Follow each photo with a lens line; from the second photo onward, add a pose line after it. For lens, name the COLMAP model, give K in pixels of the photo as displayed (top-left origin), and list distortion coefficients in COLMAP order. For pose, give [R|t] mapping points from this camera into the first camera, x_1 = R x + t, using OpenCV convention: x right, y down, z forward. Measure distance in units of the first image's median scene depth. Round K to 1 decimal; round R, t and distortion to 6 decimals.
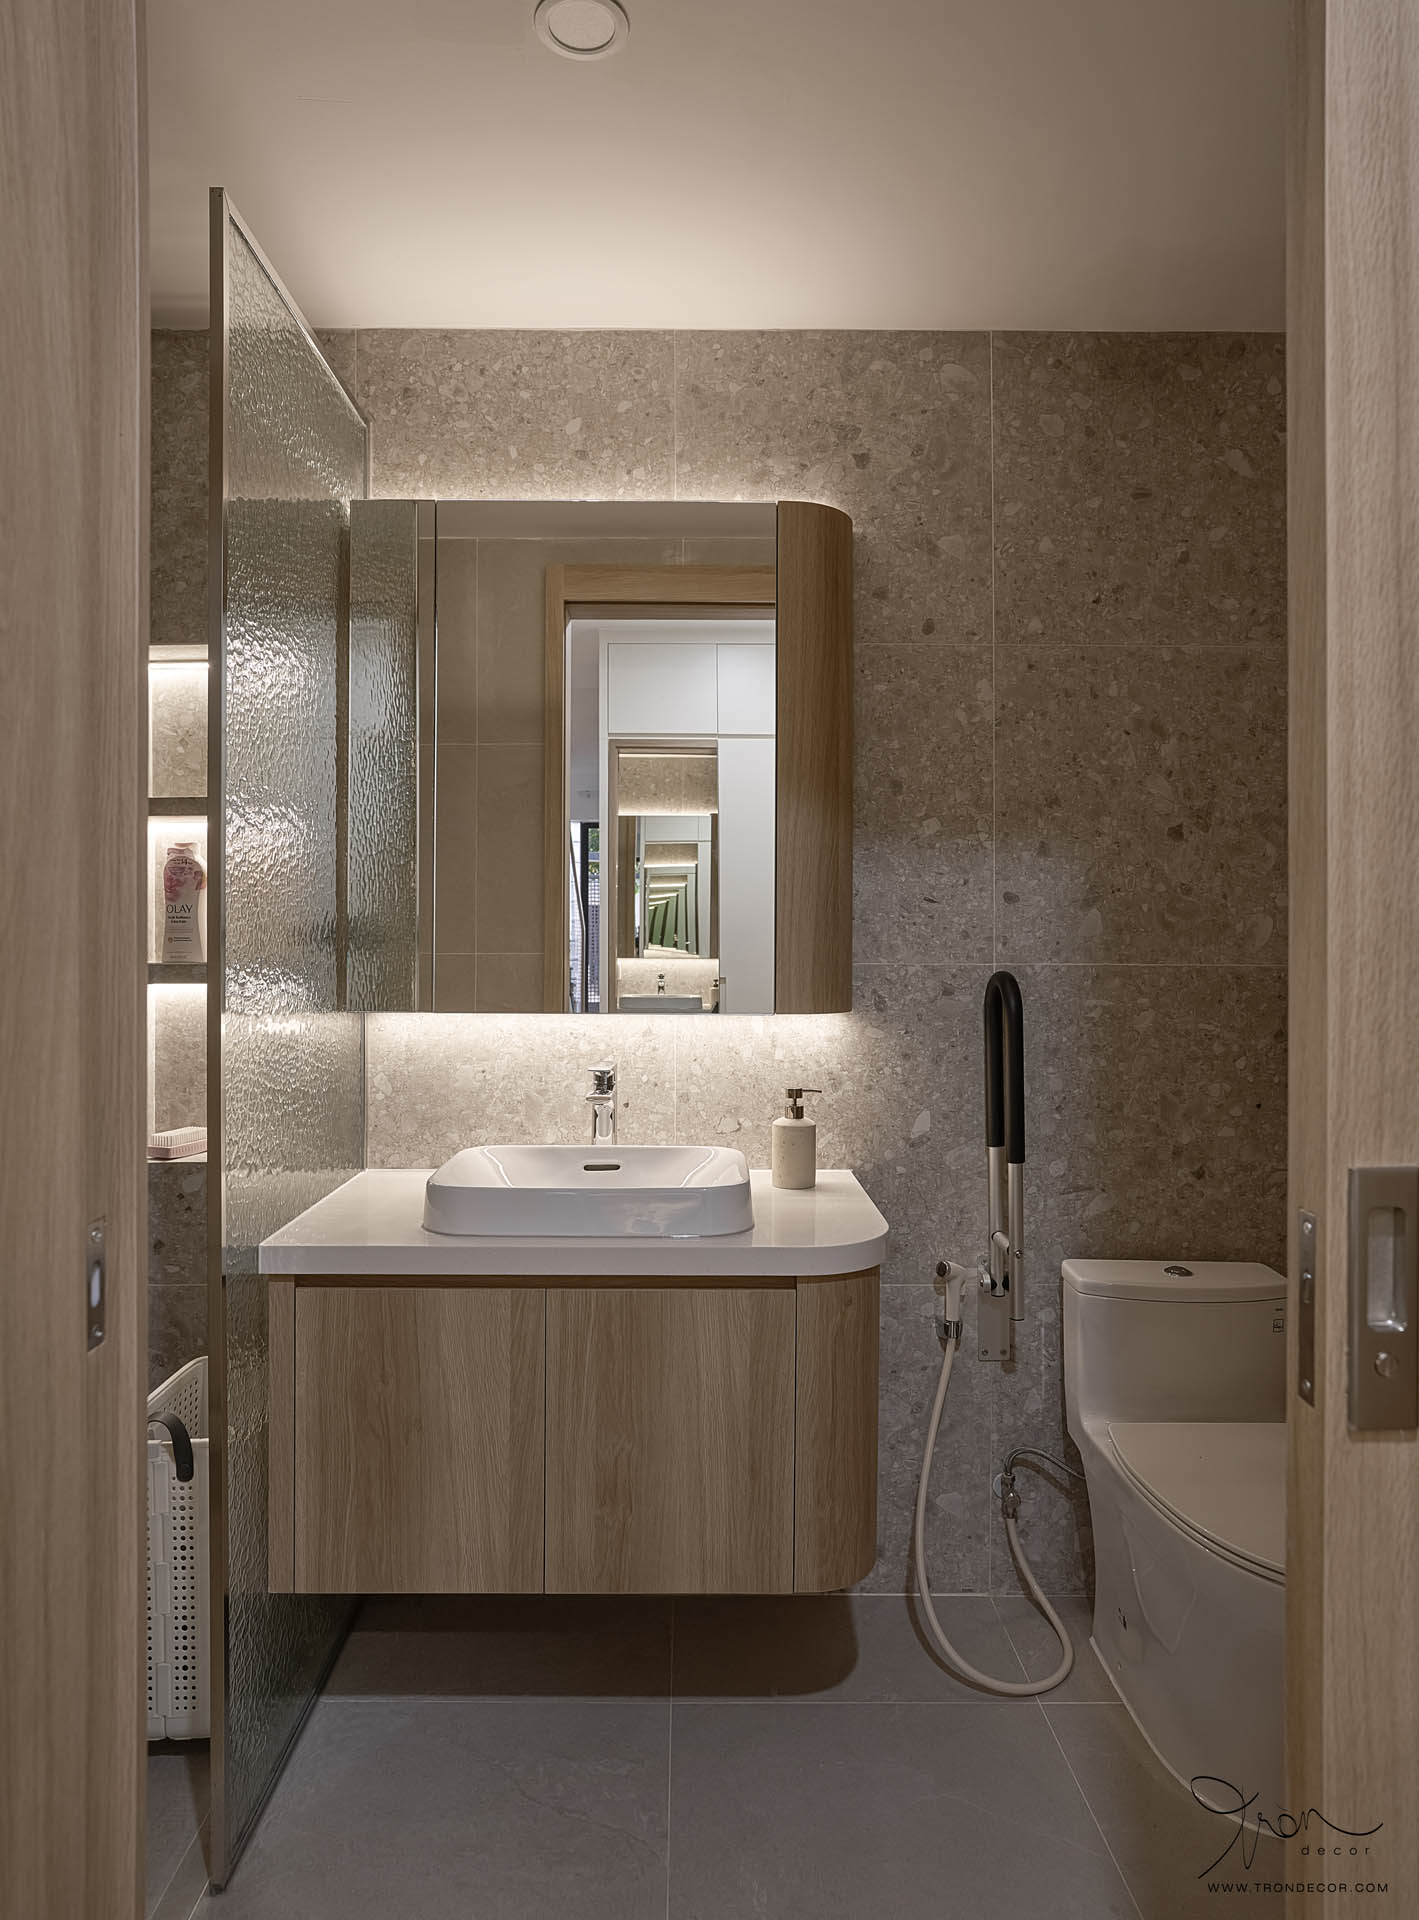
lens RADIAL K [[1247.0, 0, 709.1], [0, 1247.0, 940.9], [0, 0, 1]] dist [-0.051842, 0.020658]
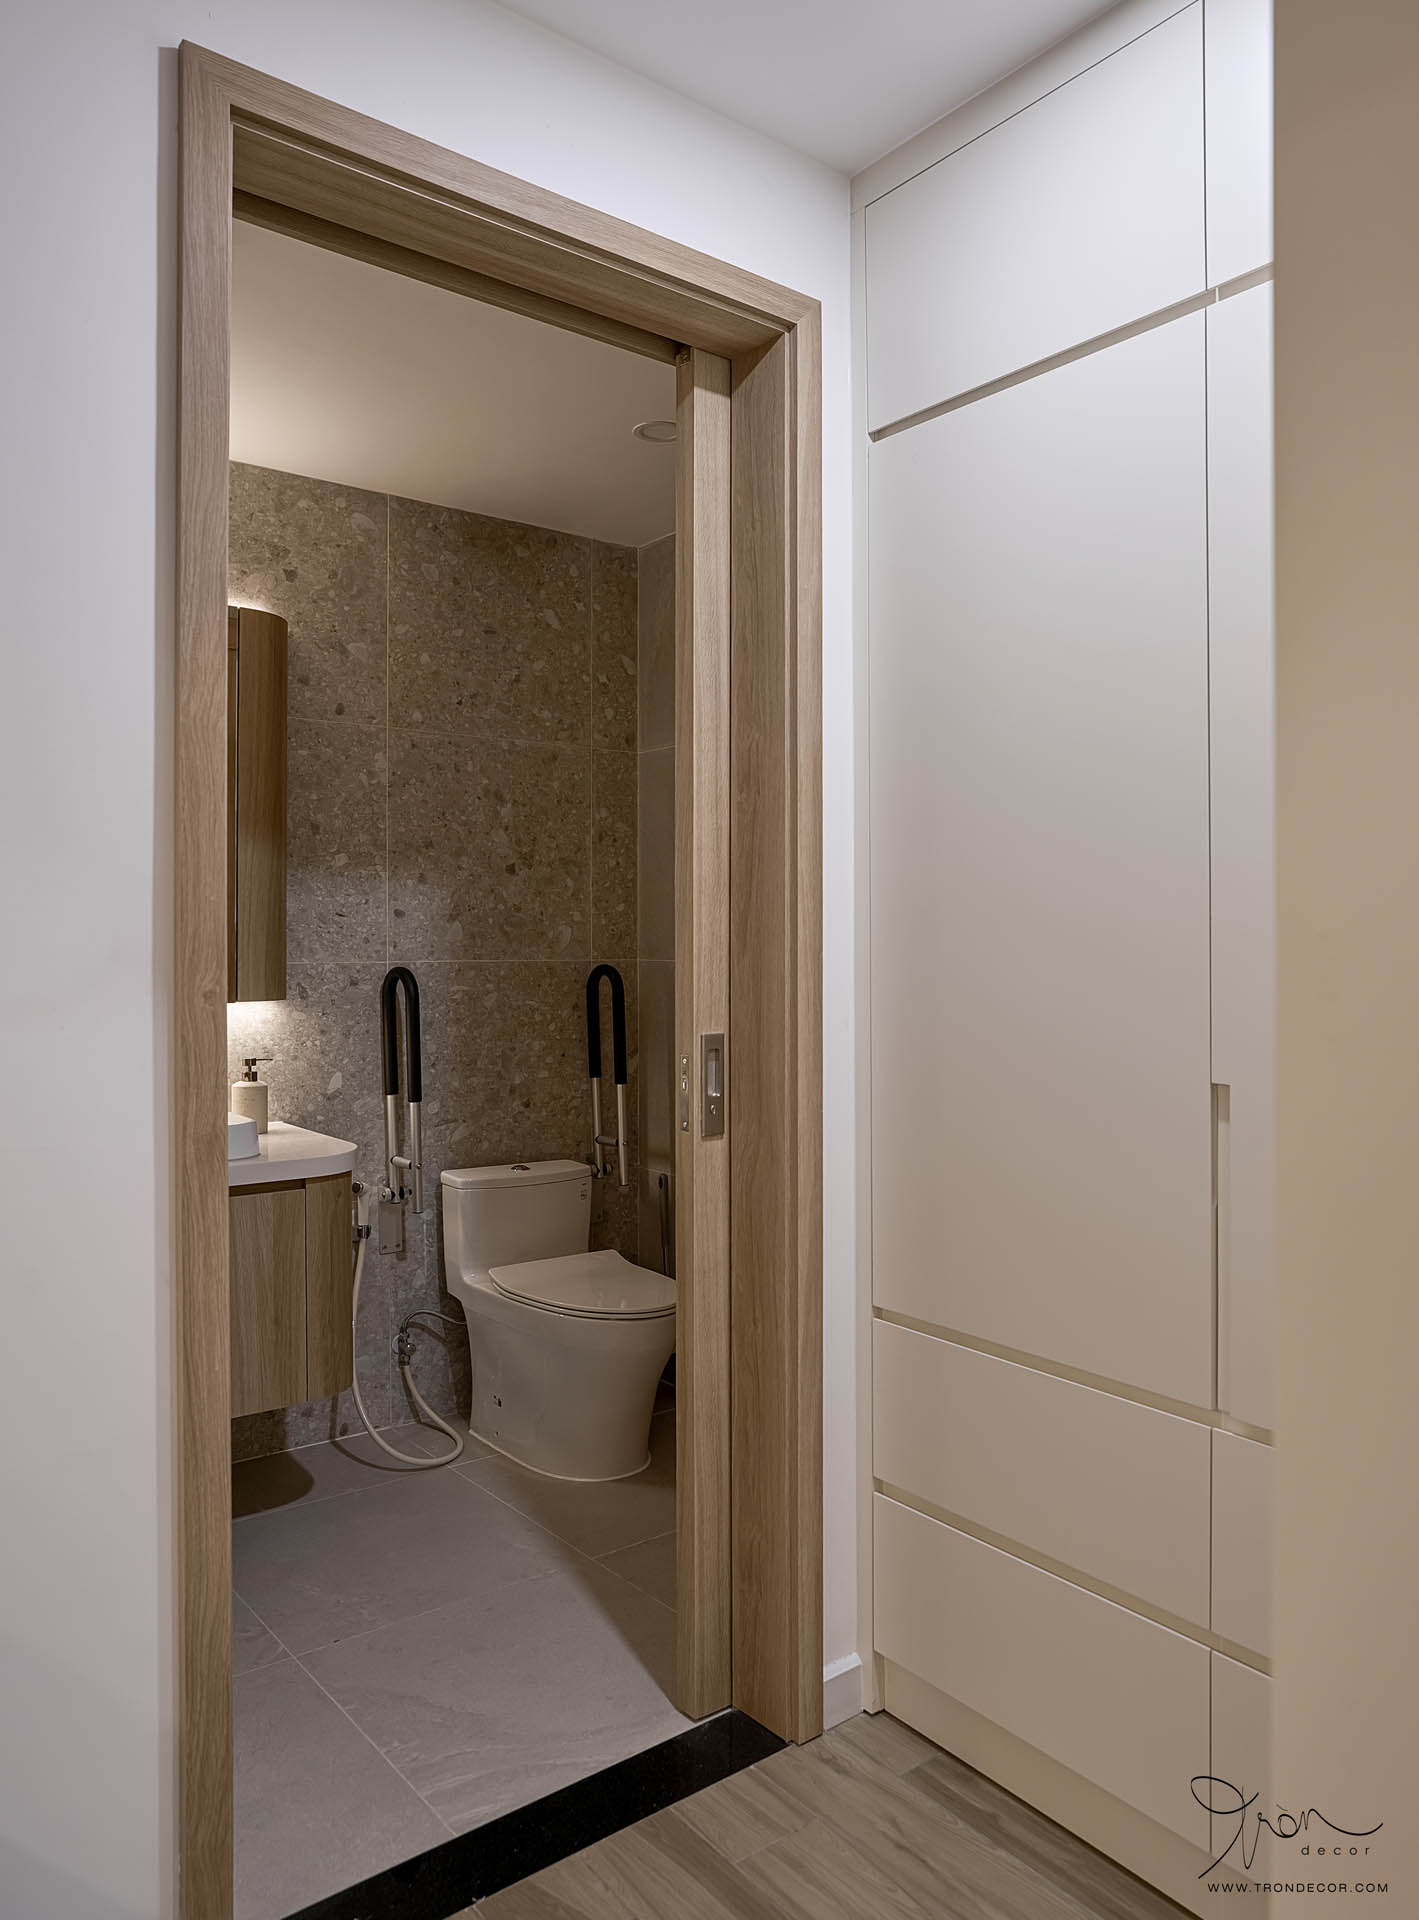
lens RADIAL K [[1303.7, 0, 710.6], [0, 1303.7, 959.7], [0, 0, 1]] dist [0.007410, 0.003183]
pose [[0.813343, -0.012118, 0.581659, -0.320719], [0.003811, 0.999873, 0.015502, -0.004496], [-0.581772, -0.010392, 0.813285, -0.376631]]
